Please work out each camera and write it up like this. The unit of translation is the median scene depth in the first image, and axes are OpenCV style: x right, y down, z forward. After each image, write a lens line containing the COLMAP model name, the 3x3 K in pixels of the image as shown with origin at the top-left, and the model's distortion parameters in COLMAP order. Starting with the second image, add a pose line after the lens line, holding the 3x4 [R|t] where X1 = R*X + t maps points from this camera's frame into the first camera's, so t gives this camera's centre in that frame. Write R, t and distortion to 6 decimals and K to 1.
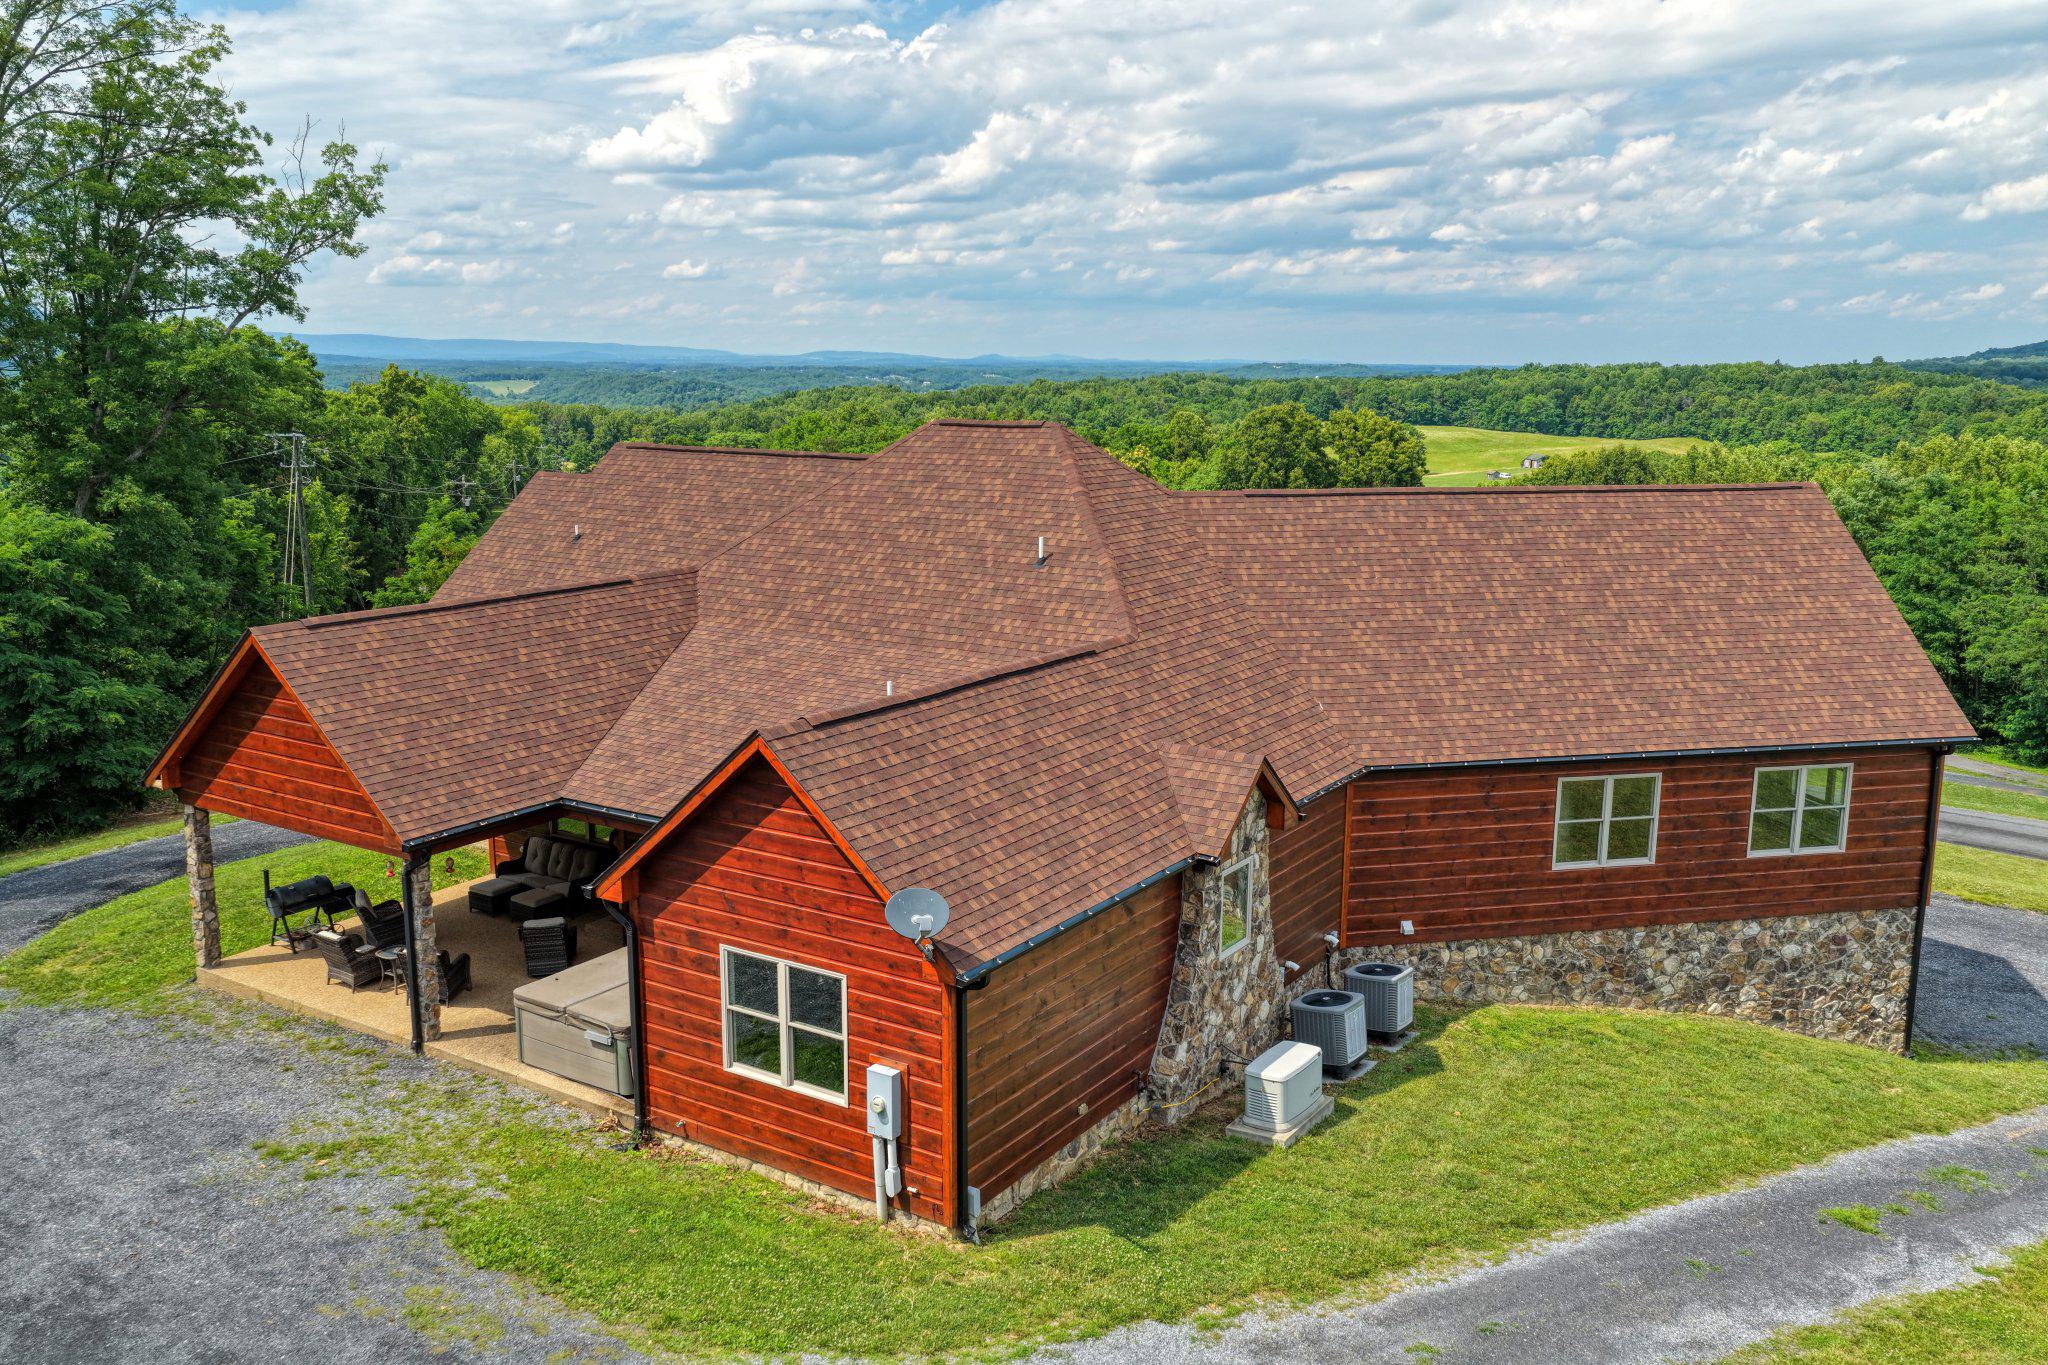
lens RADIAL K [[1674.2, 0, 1021.9], [0, 1674.2, 710.5], [0, 0, 1]] dist [-0.011190, 0.040588]
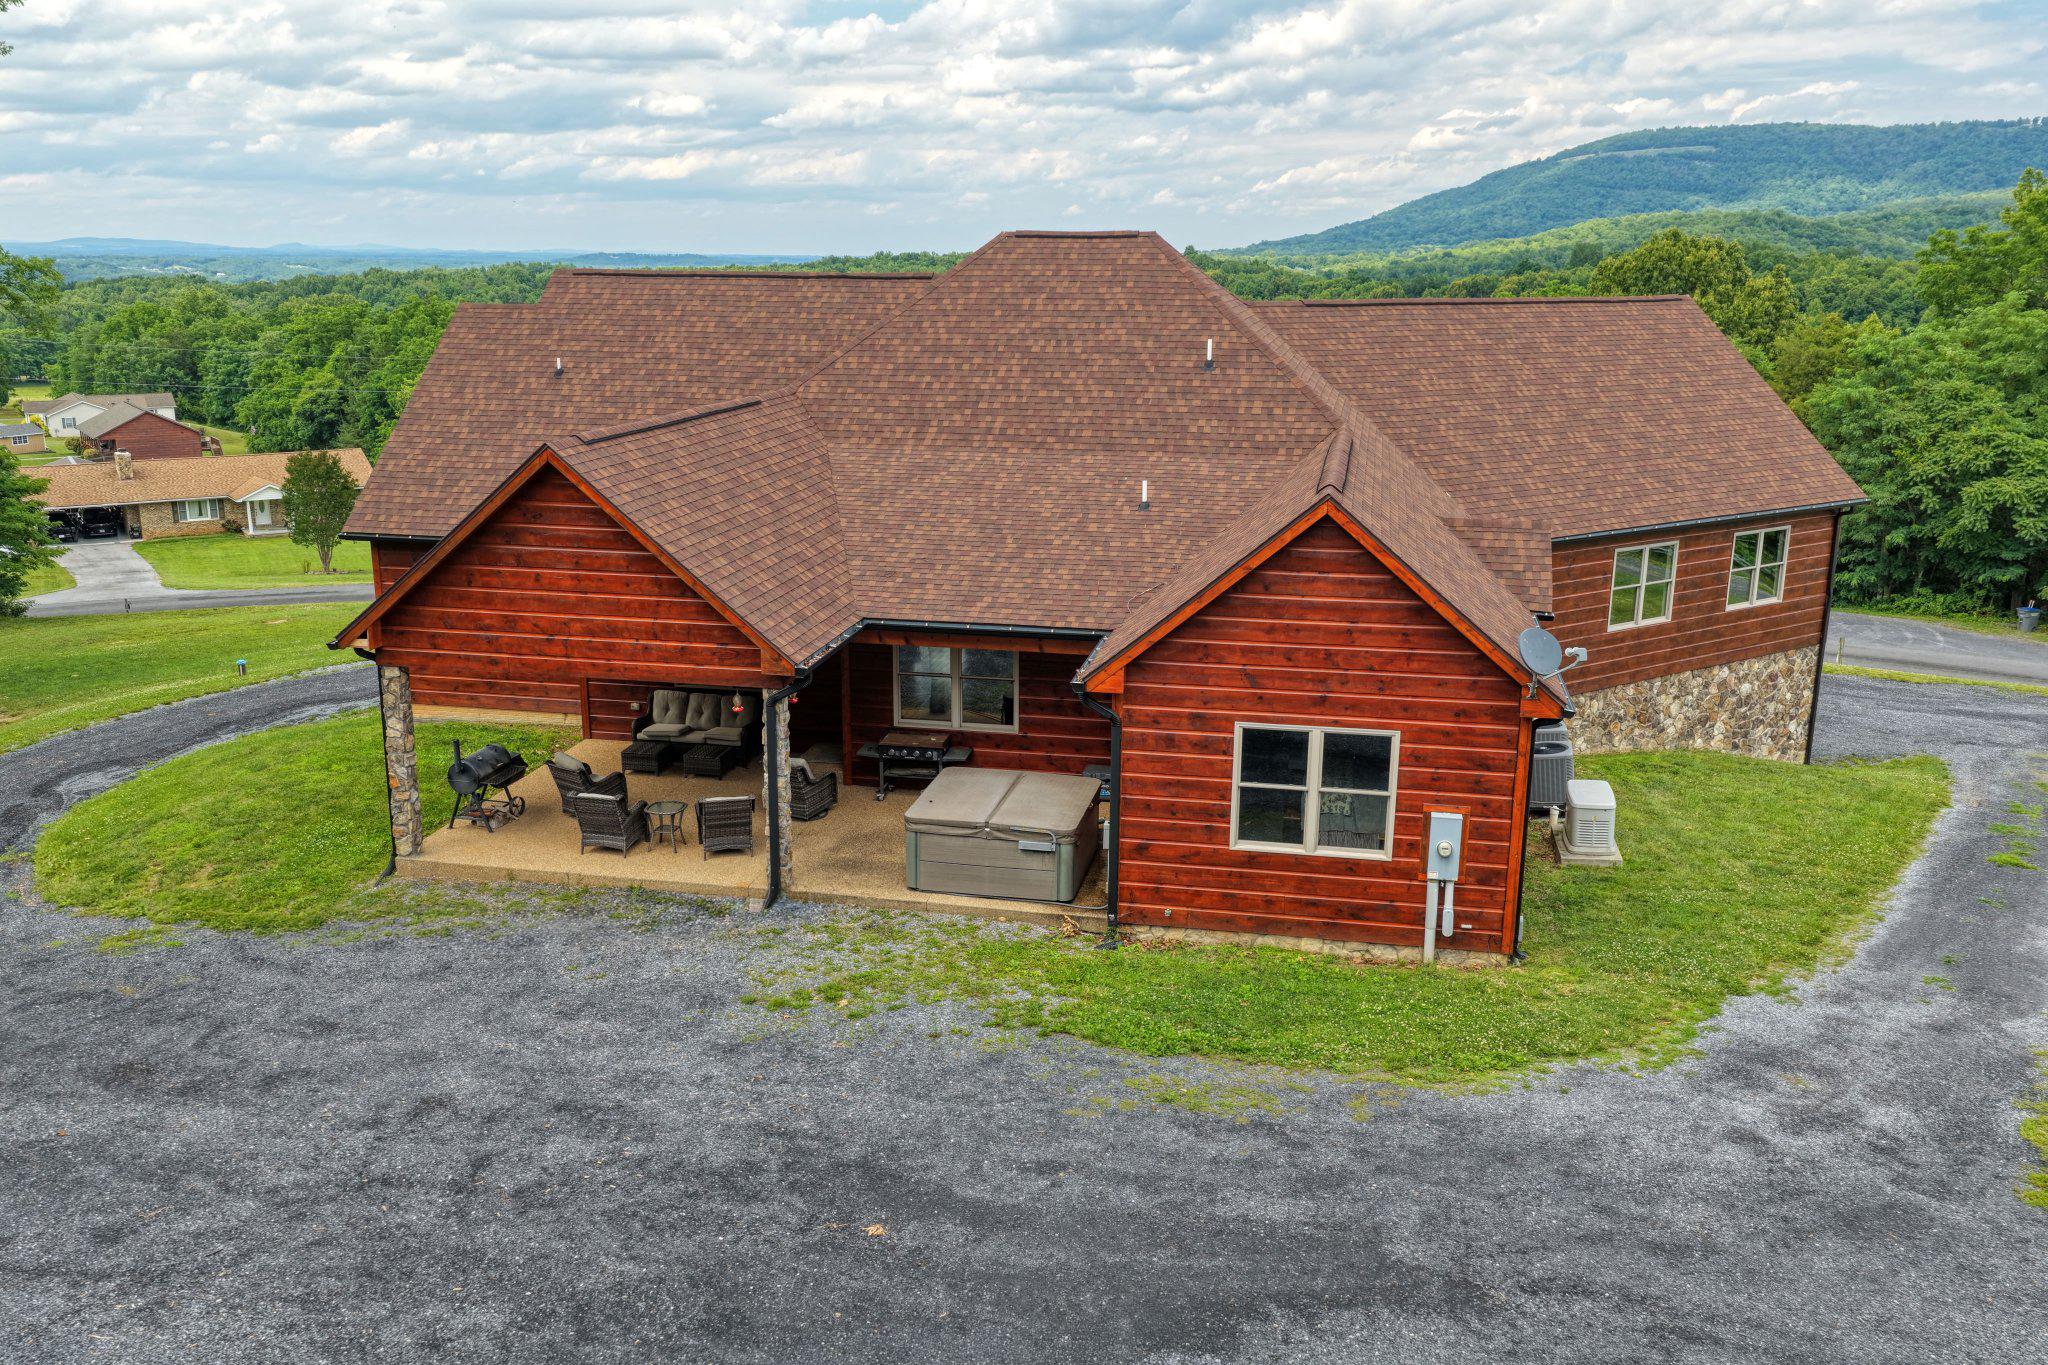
lens RADIAL K [[1674.2, 0, 1021.9], [0, 1674.2, 710.5], [0, 0, 1]] dist [-0.011190, 0.040588]
pose [[0.931355, -0.093957, 0.351781, -0.589918], [0.071745, 0.994547, 0.075687, 0.043816], [-0.356974, -0.045253, 0.933017, 0.104413]]
